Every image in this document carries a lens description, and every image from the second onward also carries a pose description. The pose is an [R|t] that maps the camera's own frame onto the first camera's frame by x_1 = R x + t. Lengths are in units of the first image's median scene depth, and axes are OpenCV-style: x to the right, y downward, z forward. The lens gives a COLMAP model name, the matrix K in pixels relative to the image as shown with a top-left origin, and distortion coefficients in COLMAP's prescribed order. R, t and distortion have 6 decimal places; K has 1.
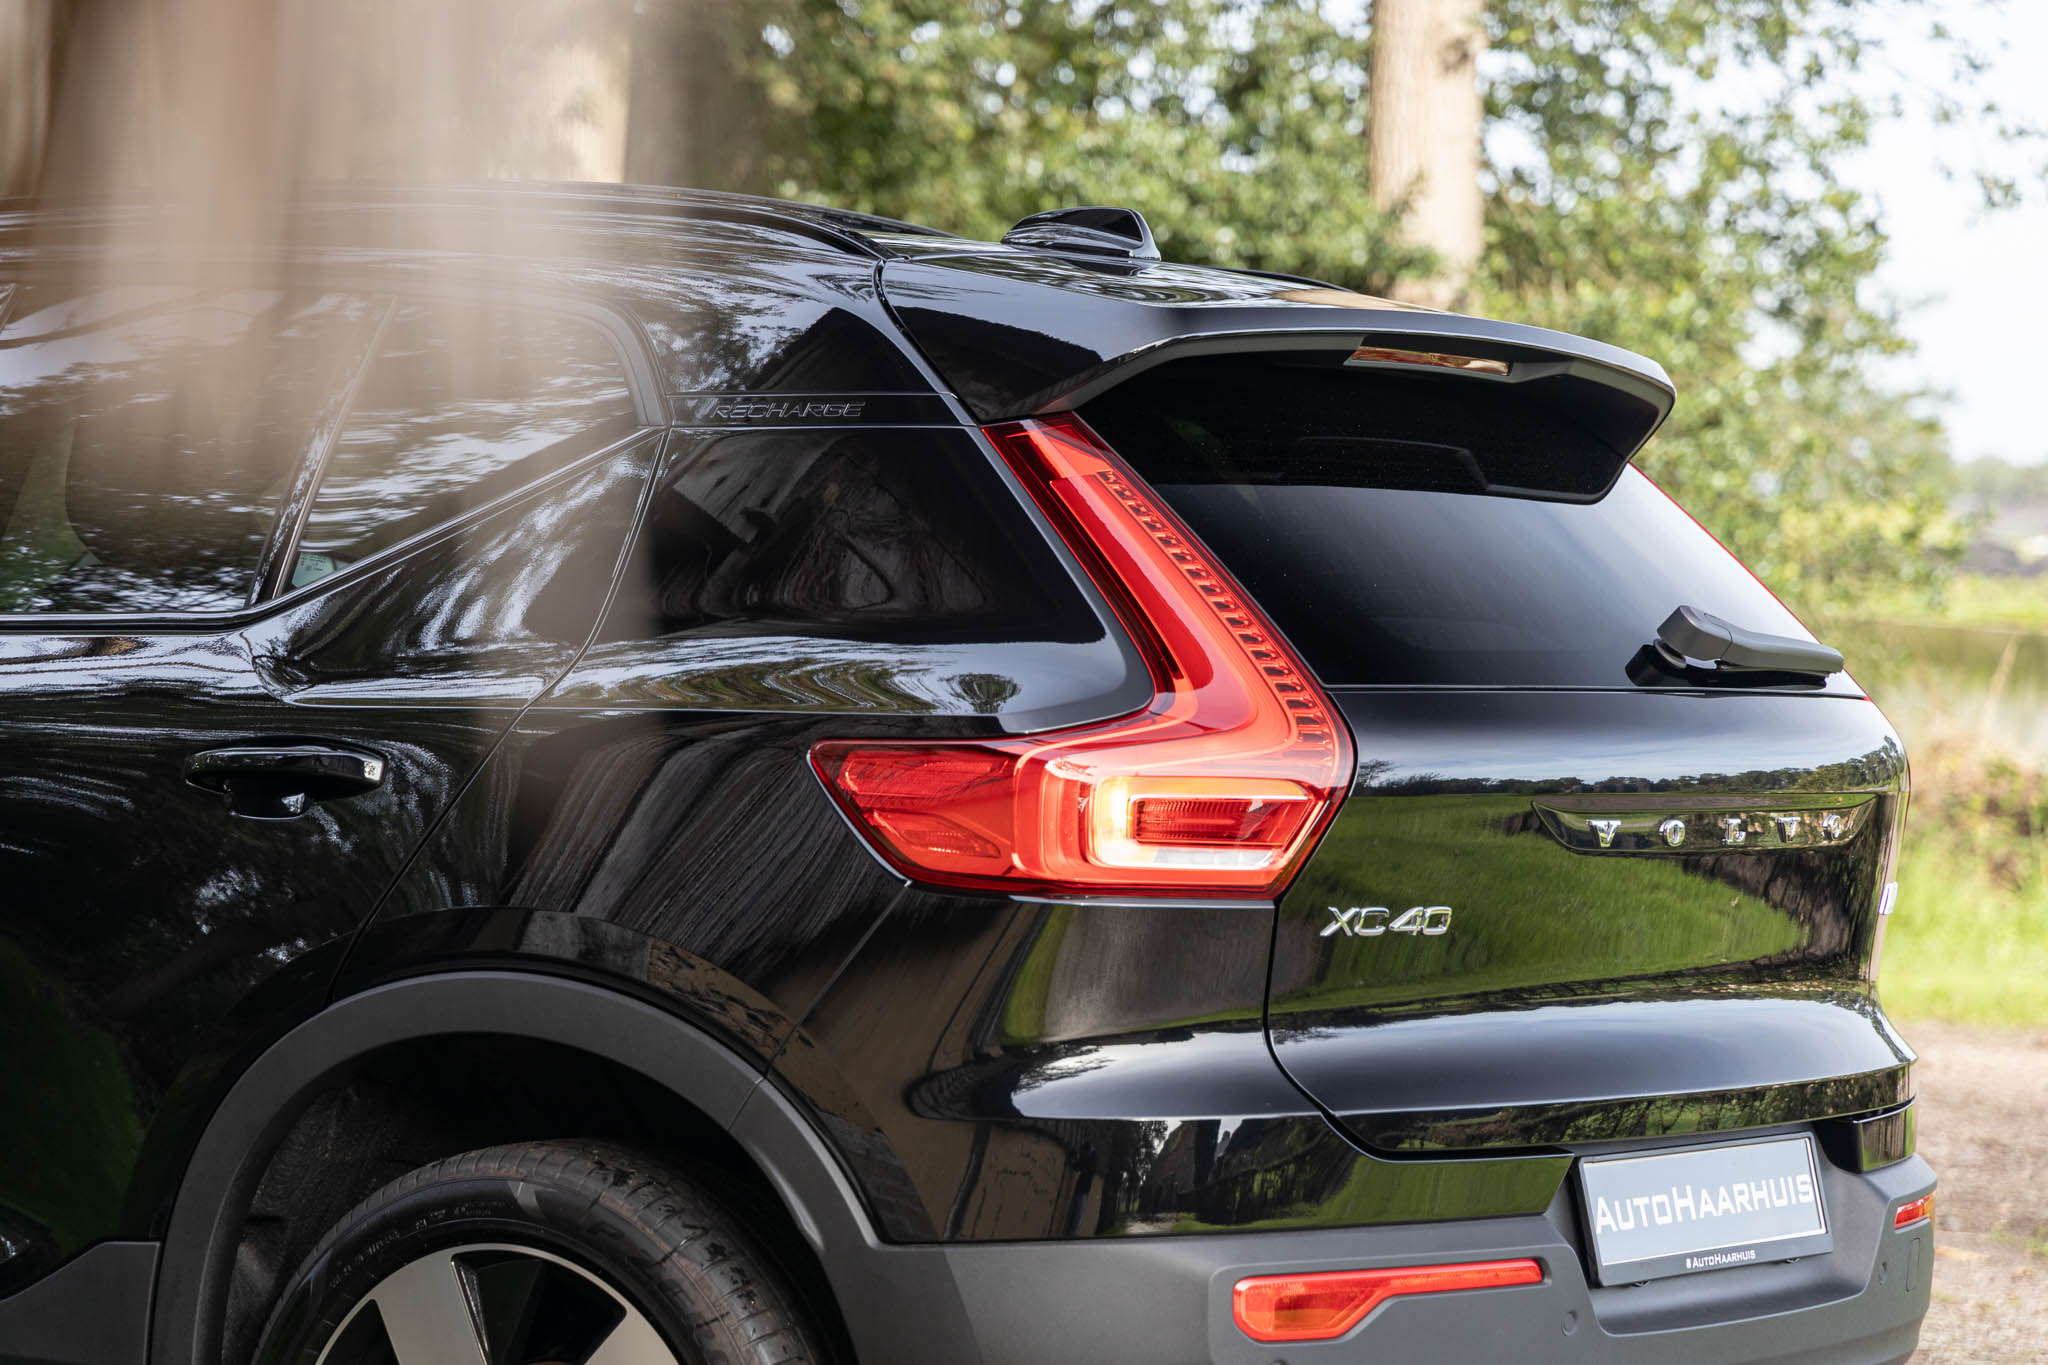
lens RADIAL K [[6086.1, 0, 1026.1], [0, 6086.1, 682.3], [0, 0, 1]] dist [0.055098, 0.000000]
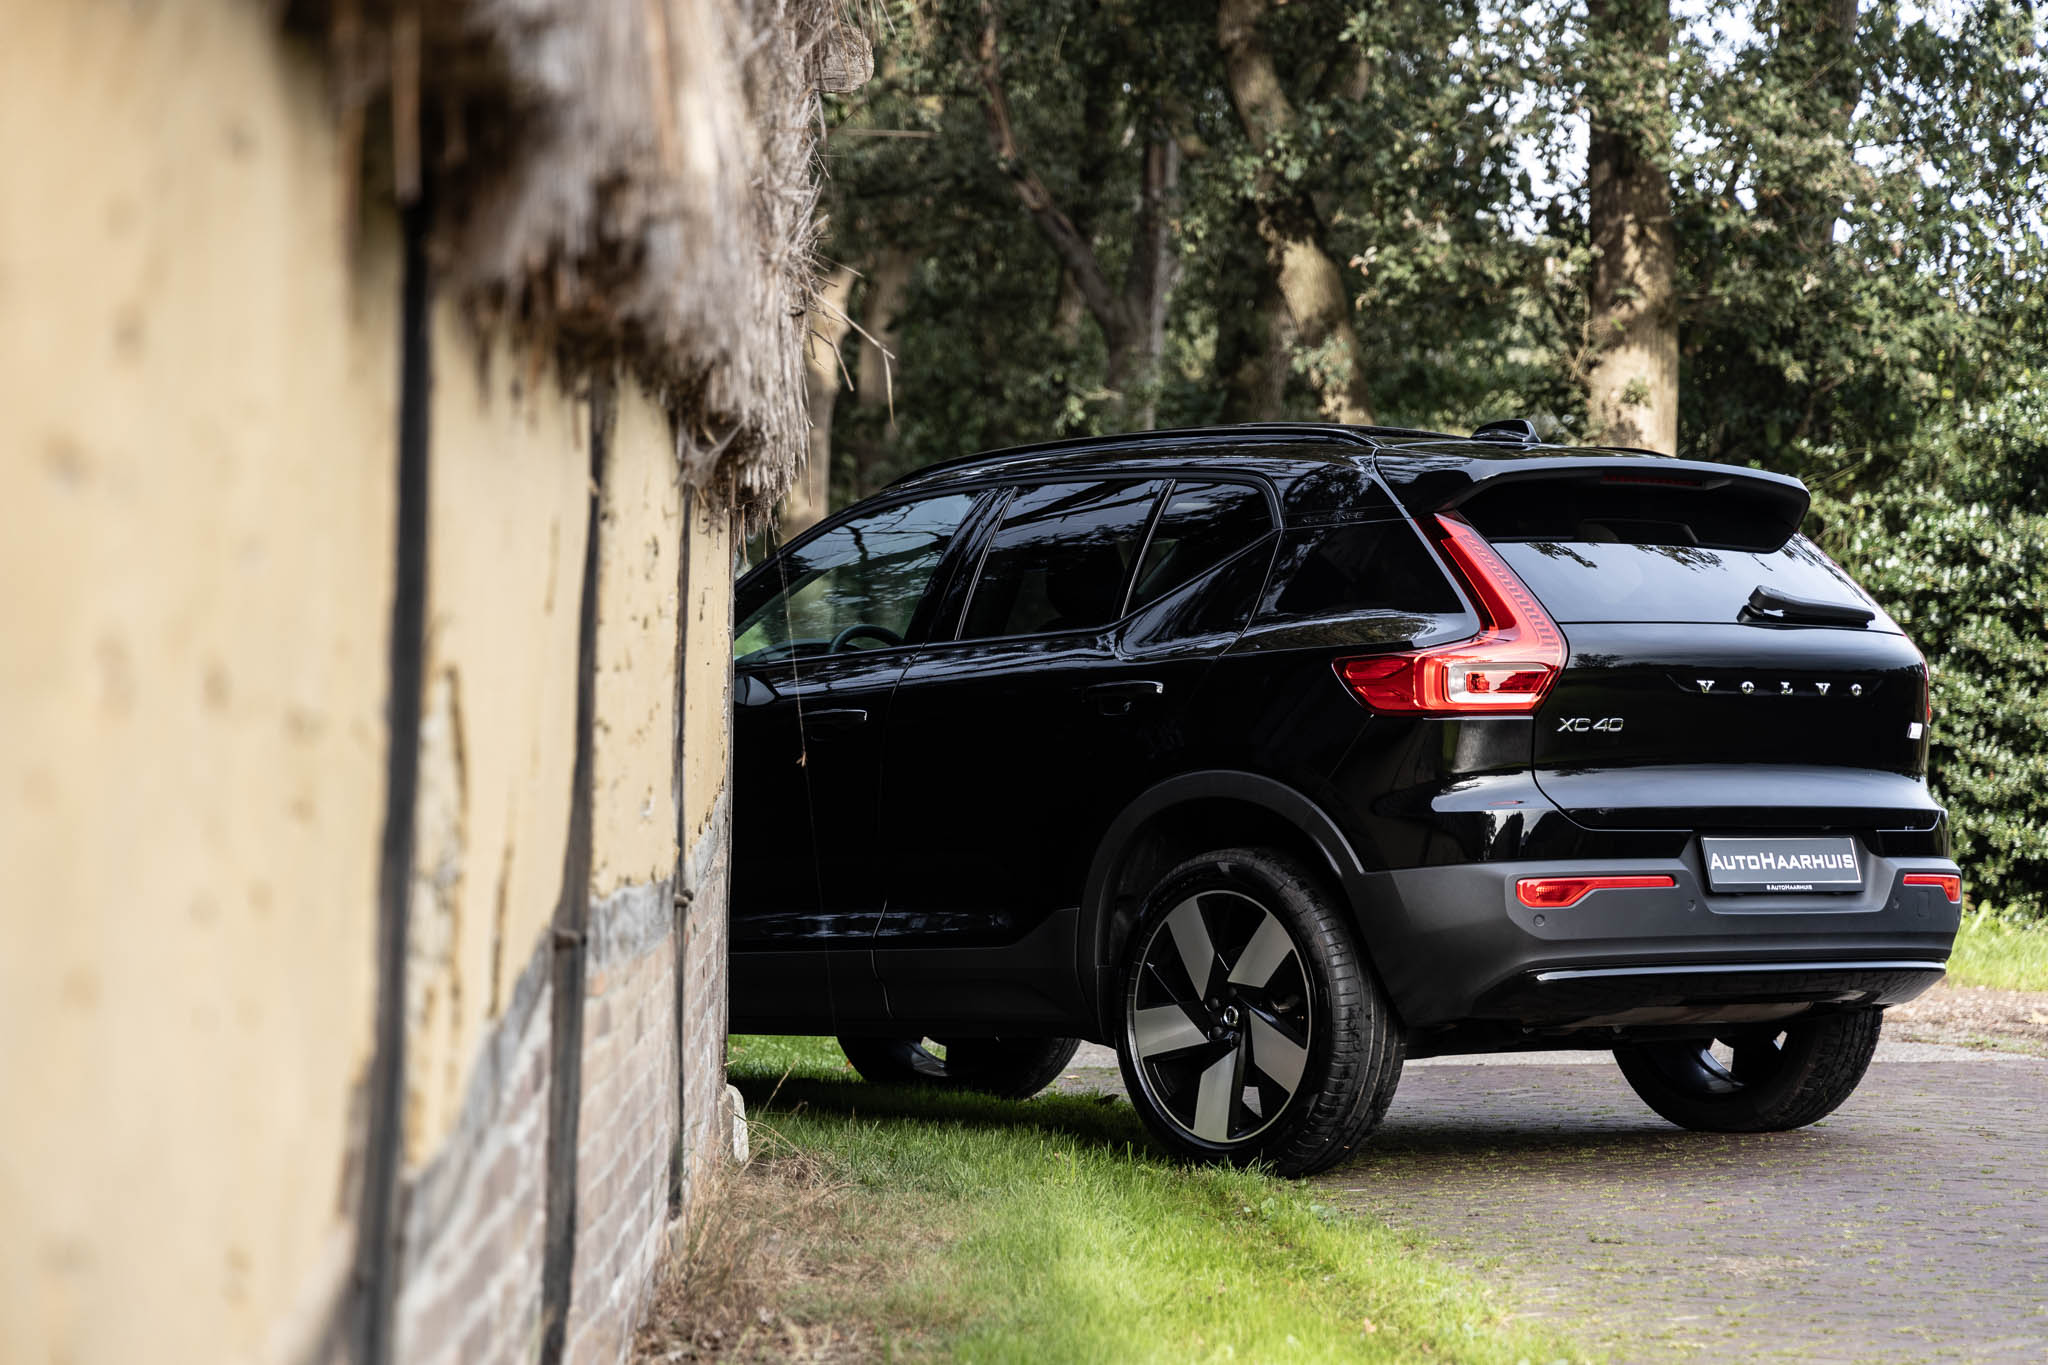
lens RADIAL K [[5830.5, 0, 1023.6], [0, 5830.5, 682.7], [0, 0, 1]] dist [0.255898, 0.000000]
pose [[0.972873, -0.050166, -0.225835, 0.330378], [0.039244, 0.997844, -0.052599, 0.124093], [0.227987, 0.042309, 0.972745, -1.100788]]
